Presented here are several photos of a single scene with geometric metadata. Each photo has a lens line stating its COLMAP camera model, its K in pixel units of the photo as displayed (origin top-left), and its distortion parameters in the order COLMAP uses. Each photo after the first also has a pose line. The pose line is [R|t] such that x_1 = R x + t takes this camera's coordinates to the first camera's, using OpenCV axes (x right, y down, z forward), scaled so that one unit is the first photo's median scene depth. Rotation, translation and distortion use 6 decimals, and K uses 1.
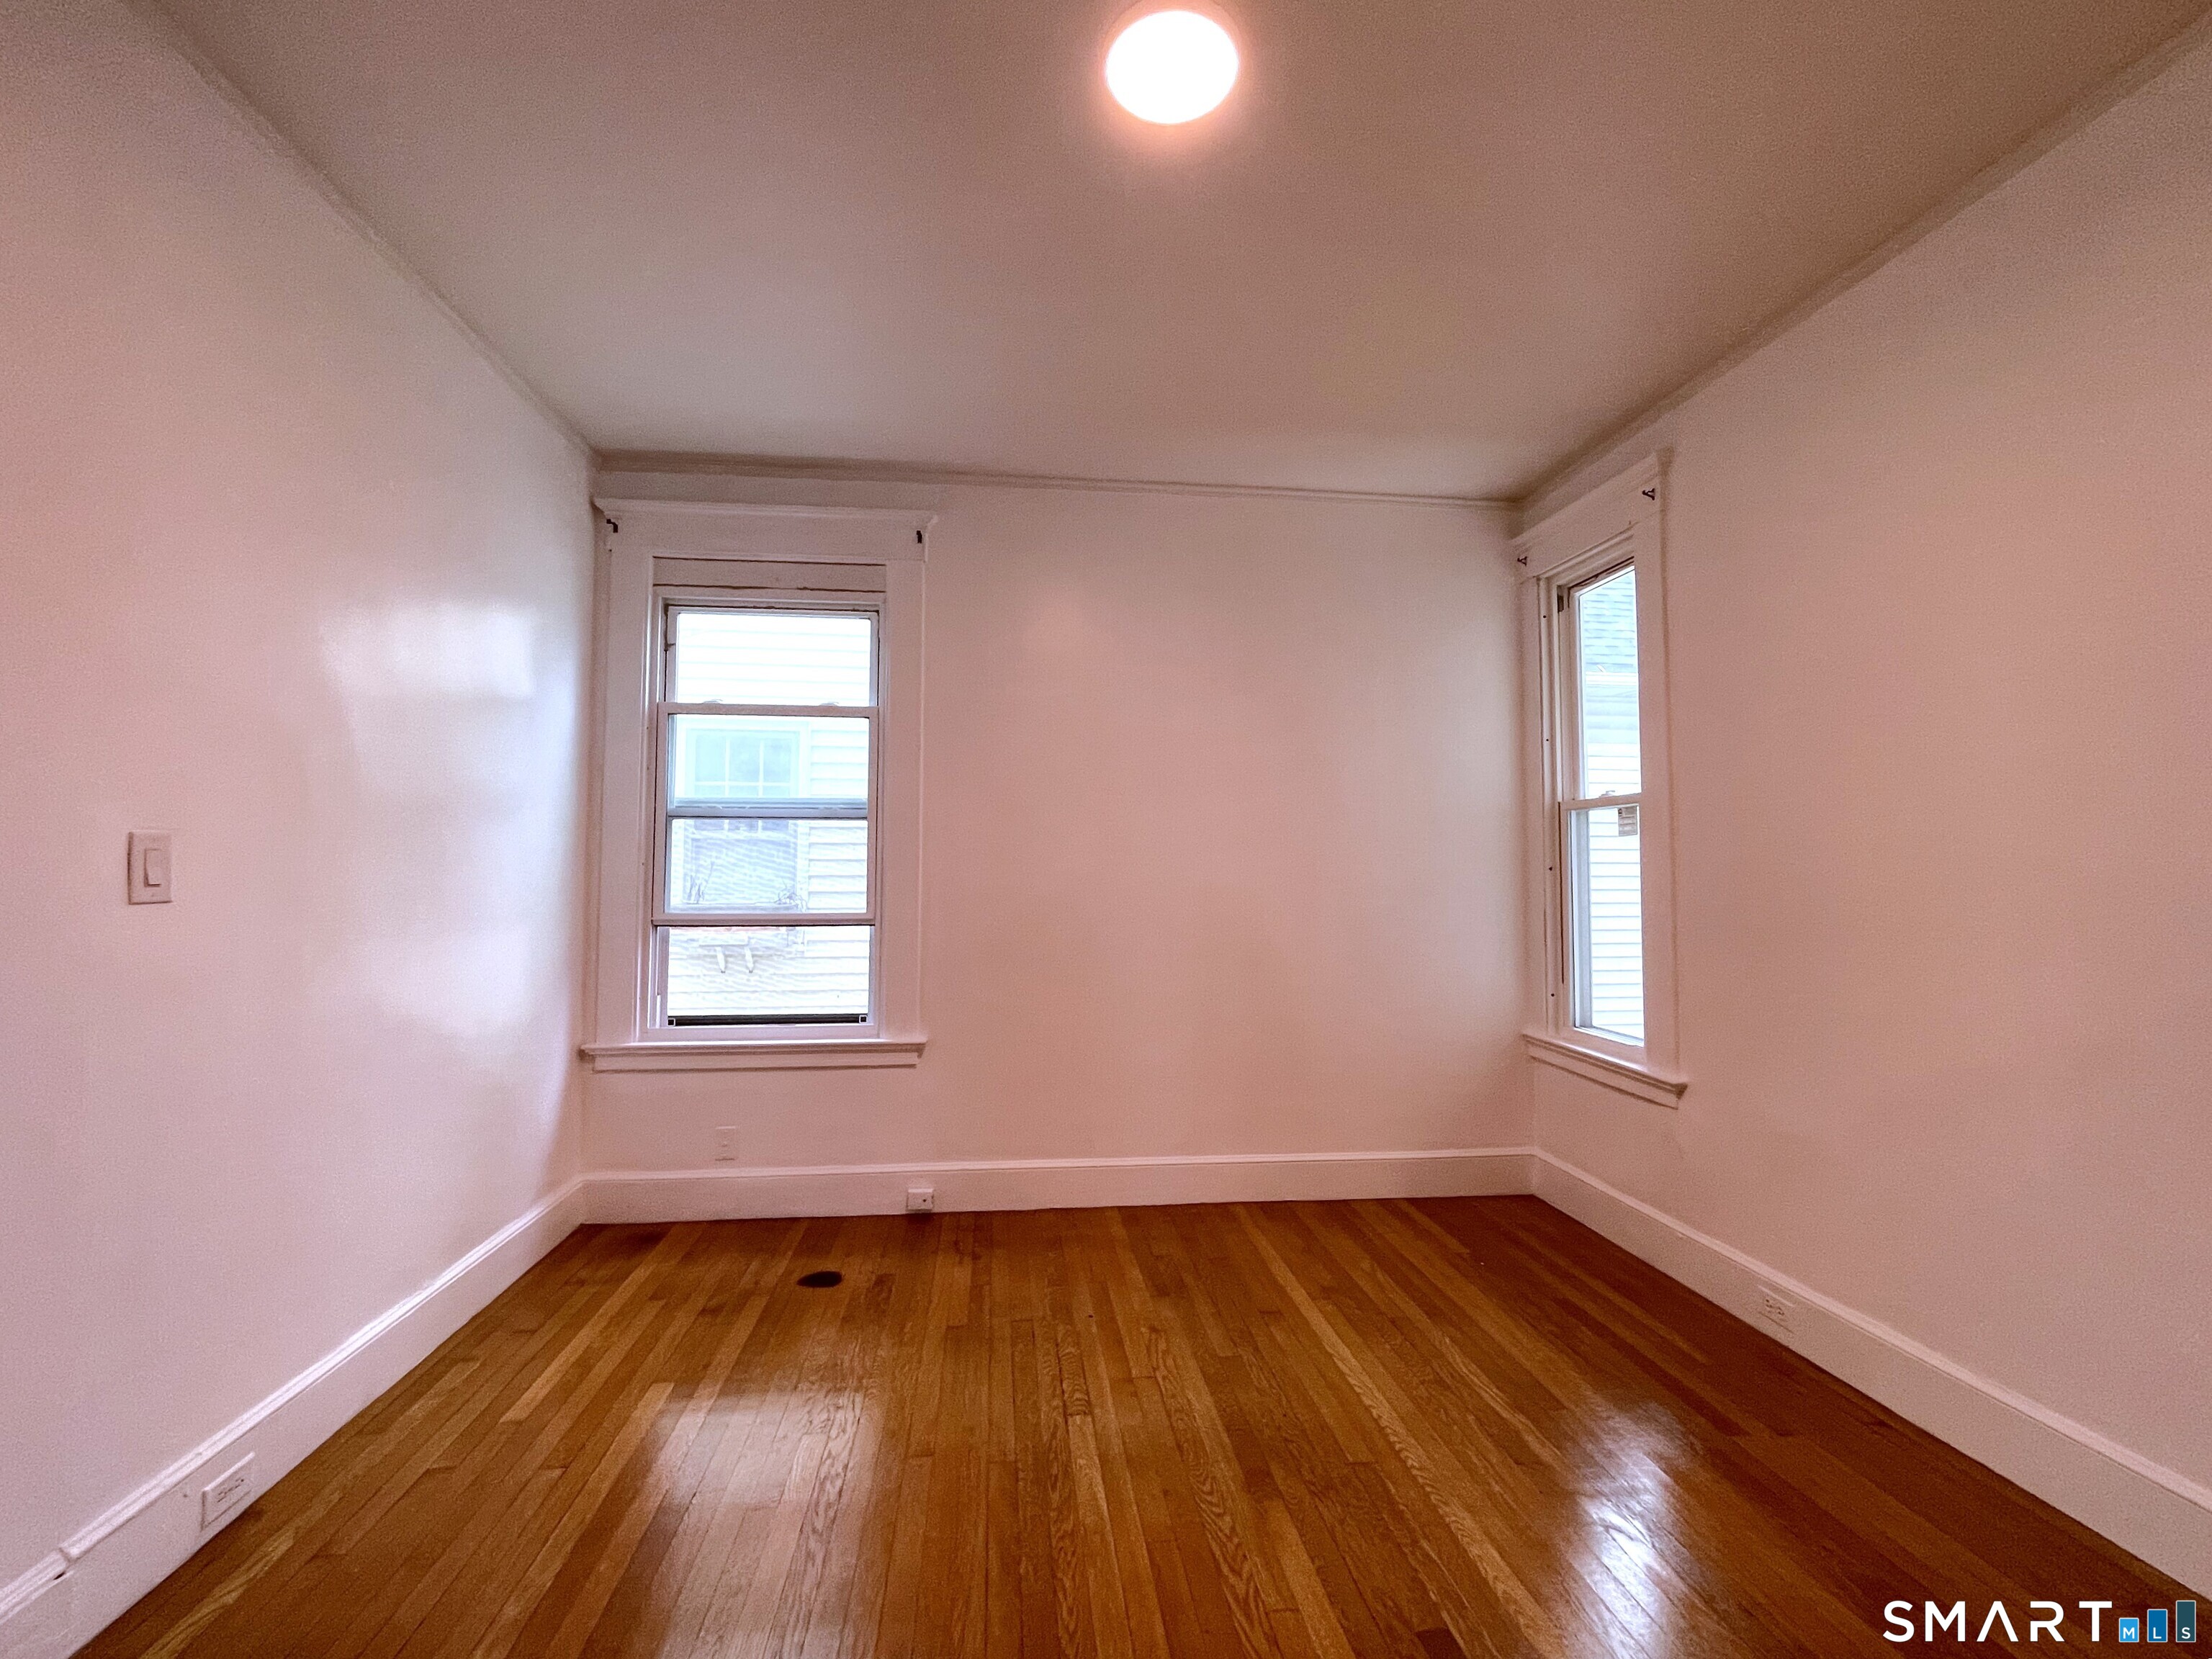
lens RADIAL K [[941.3, 0, 1097.2], [0, 941.3, 831.0], [0, 0, 1]] dist [-0.001645, 0.000029]
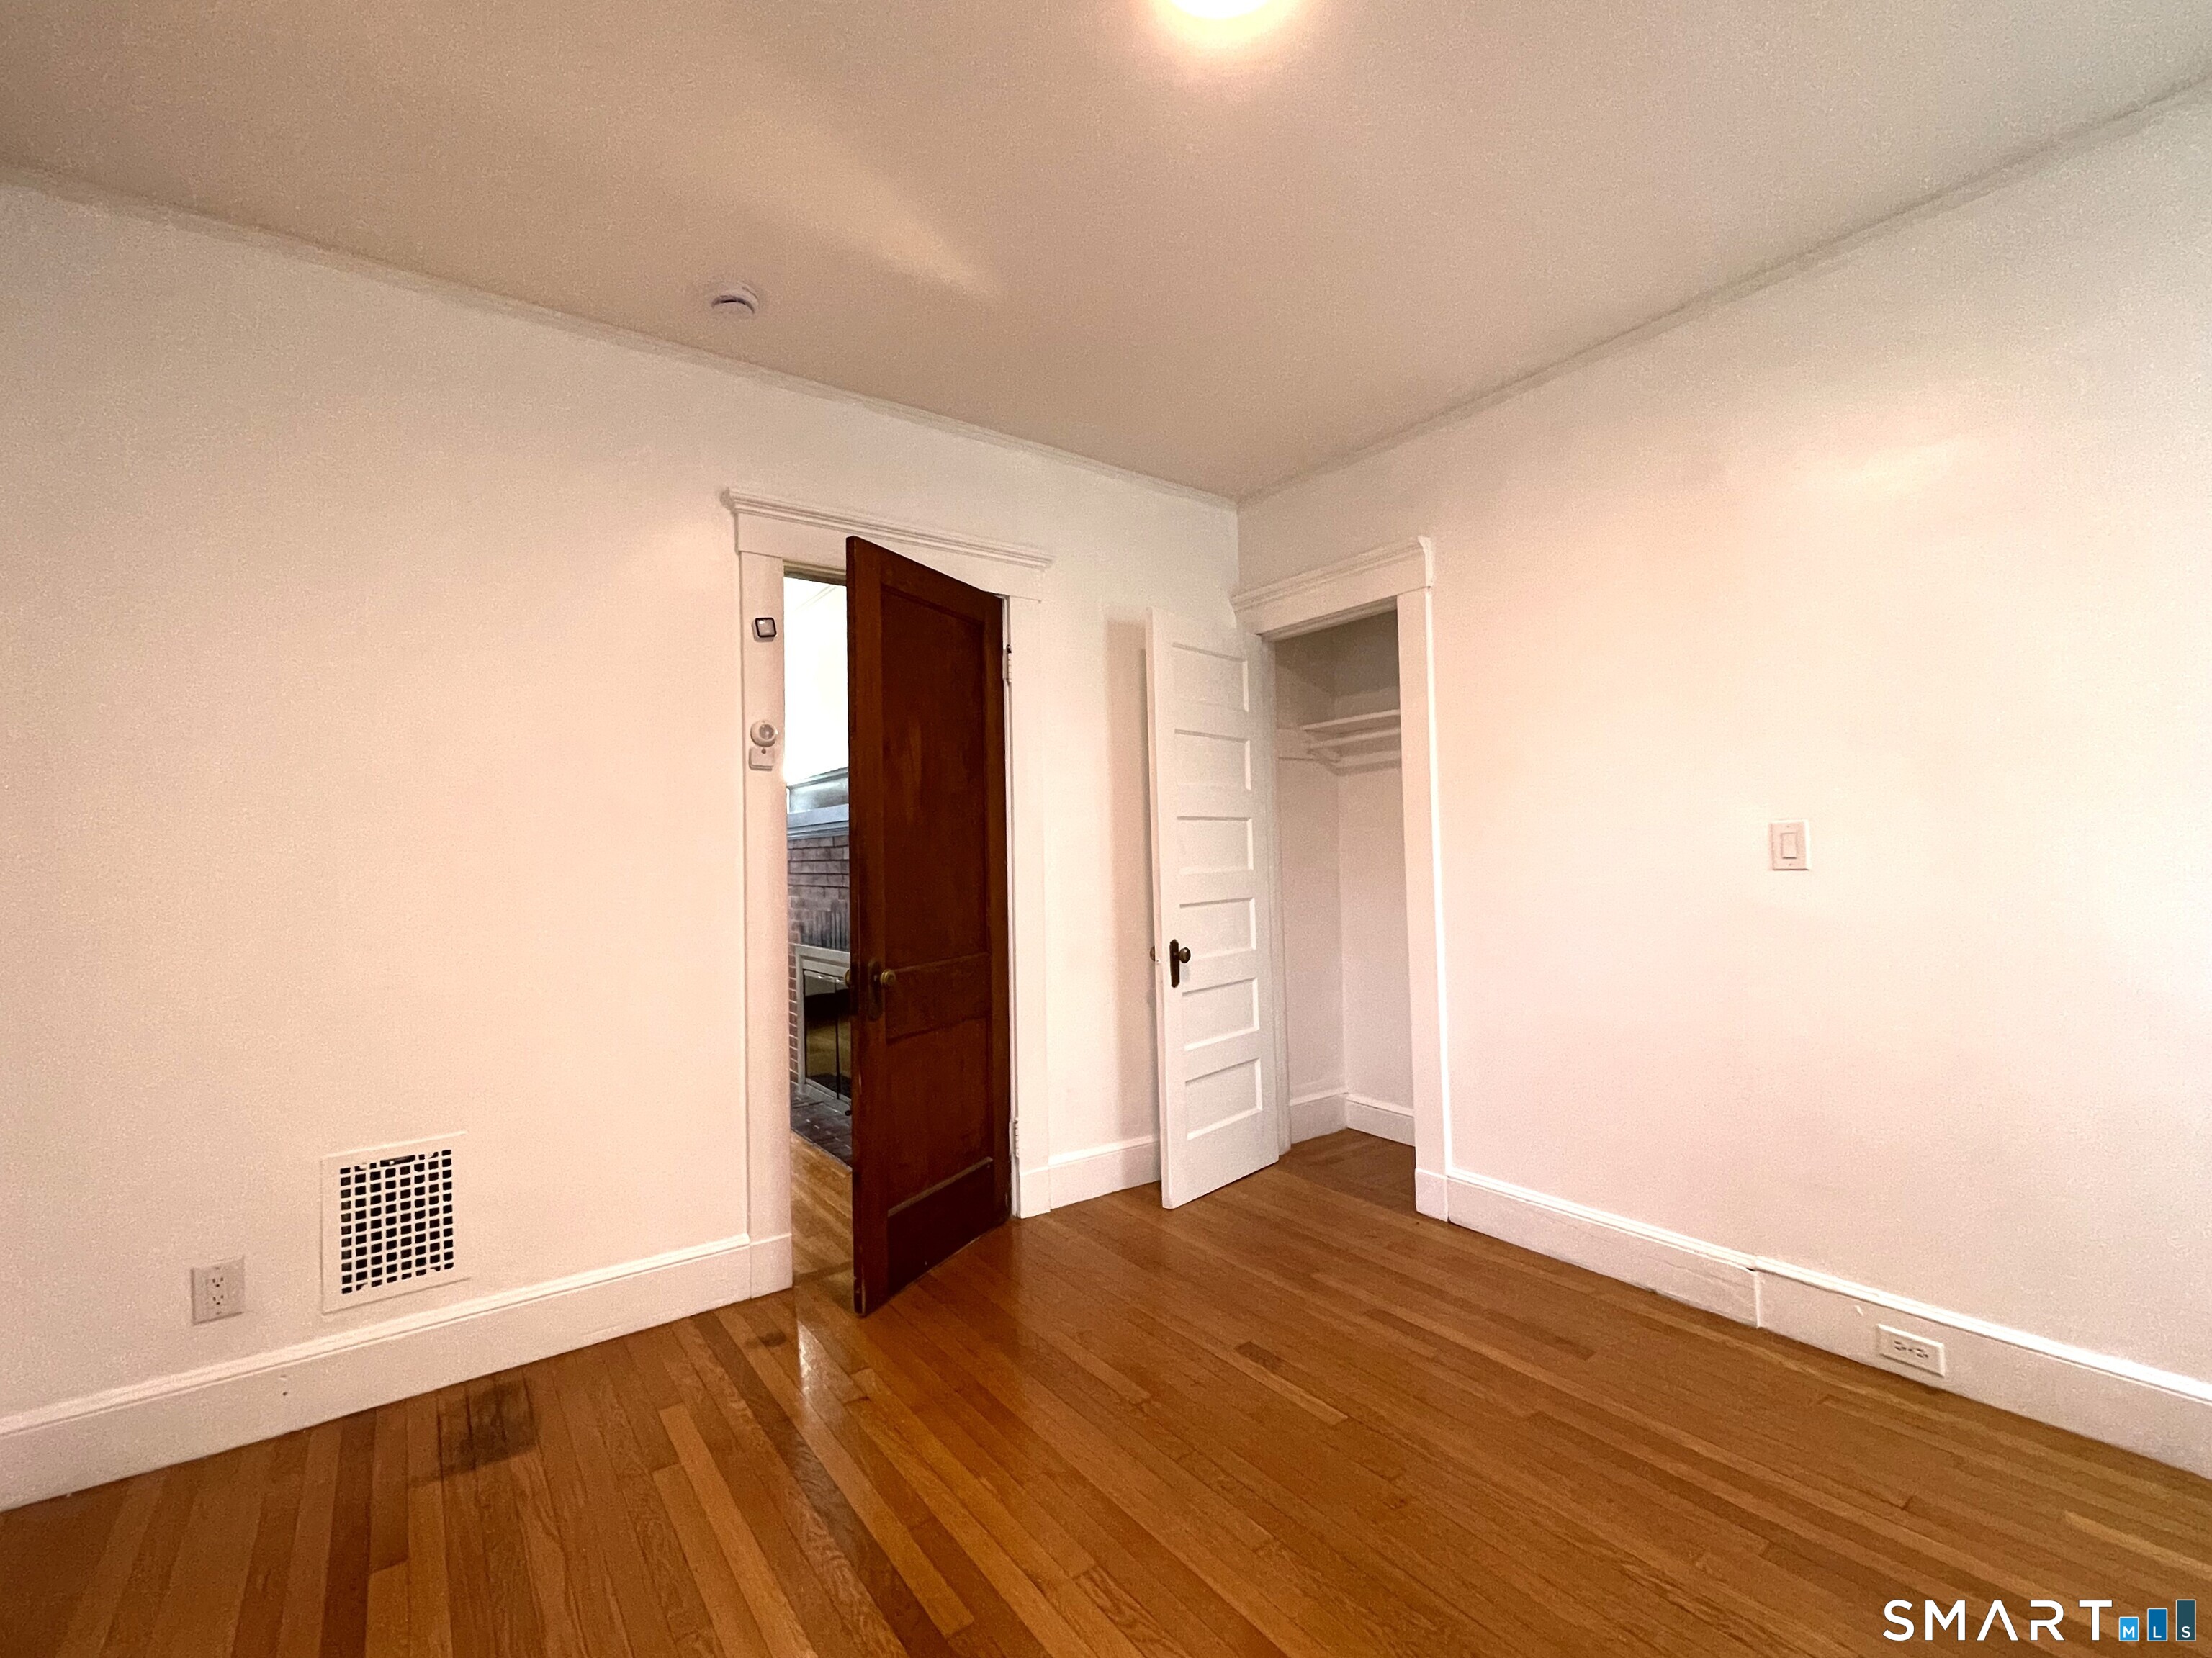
lens RADIAL K [[941.2, 0, 1097.2], [0, 941.2, 830.5], [0, 0, 1]] dist [-0.001645, 0.000029]
pose [[-0.864658, 0.012207, -0.502212, 0.601968], [0.048873, 0.997007, -0.059912, 0.046760], [0.499978, -0.076348, -0.862666, 1.584589]]
